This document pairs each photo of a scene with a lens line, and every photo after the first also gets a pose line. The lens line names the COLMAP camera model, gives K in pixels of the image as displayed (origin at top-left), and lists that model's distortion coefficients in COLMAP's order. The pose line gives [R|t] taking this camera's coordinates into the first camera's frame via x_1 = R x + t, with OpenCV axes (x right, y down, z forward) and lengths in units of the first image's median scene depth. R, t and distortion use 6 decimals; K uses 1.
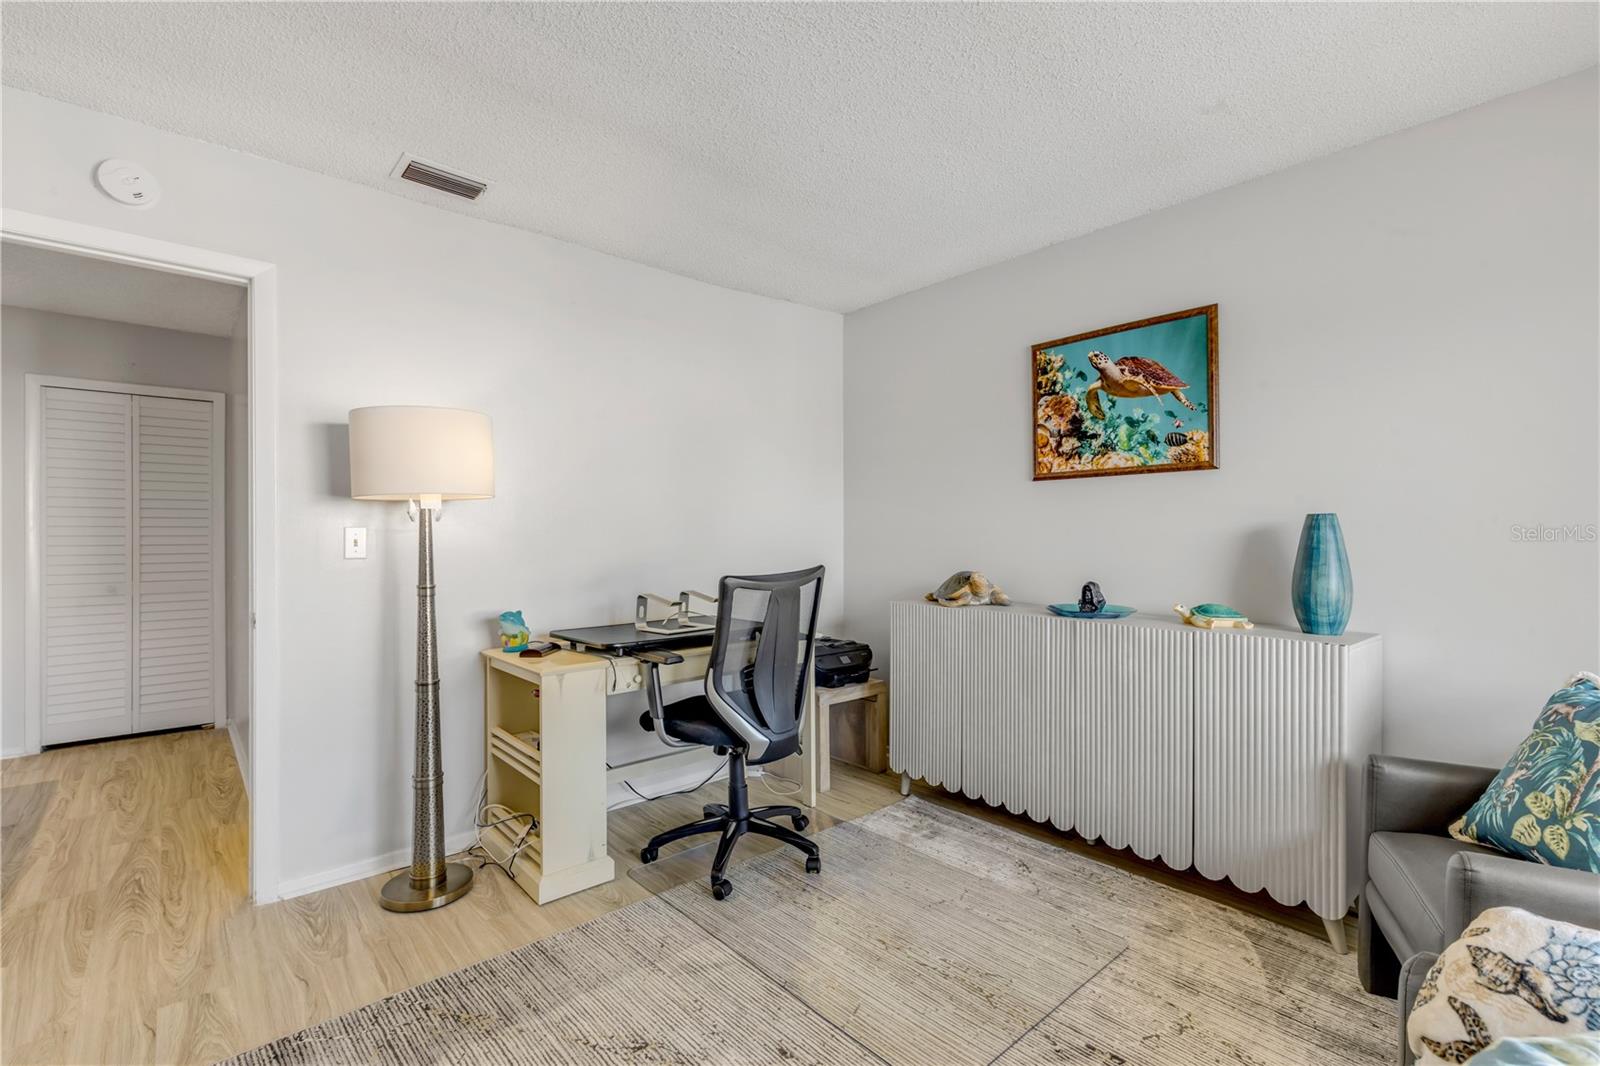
lens RADIAL K [[719.7, 0, 795.7], [0, 719.7, 536.7], [0, 0, 1]] dist [0.006854, -0.002516]
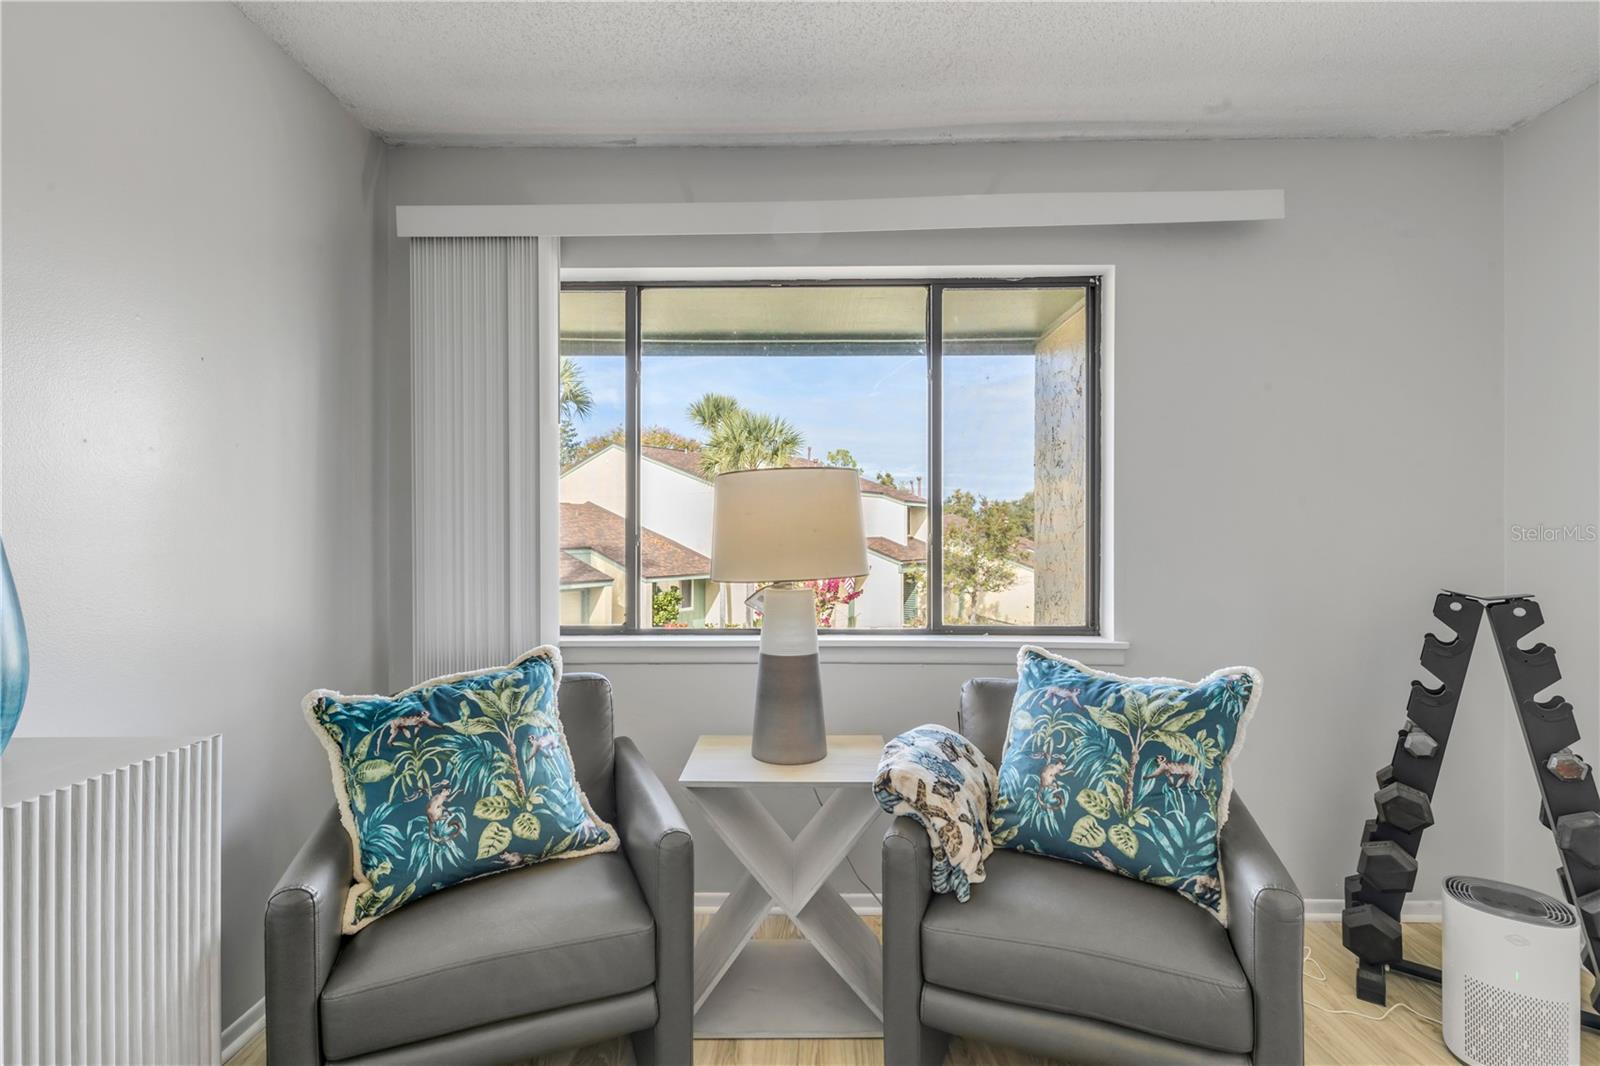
lens RADIAL K [[719.7, 0, 798.3], [0, 719.7, 537.4], [0, 0, 1]] dist [0.006854, -0.002516]
pose [[-0.752917, -0.003364, 0.658107, 0.035051], [0.005461, 0.999921, 0.011358, -0.005322], [-0.658093, 0.012146, -0.752839, 0.792270]]
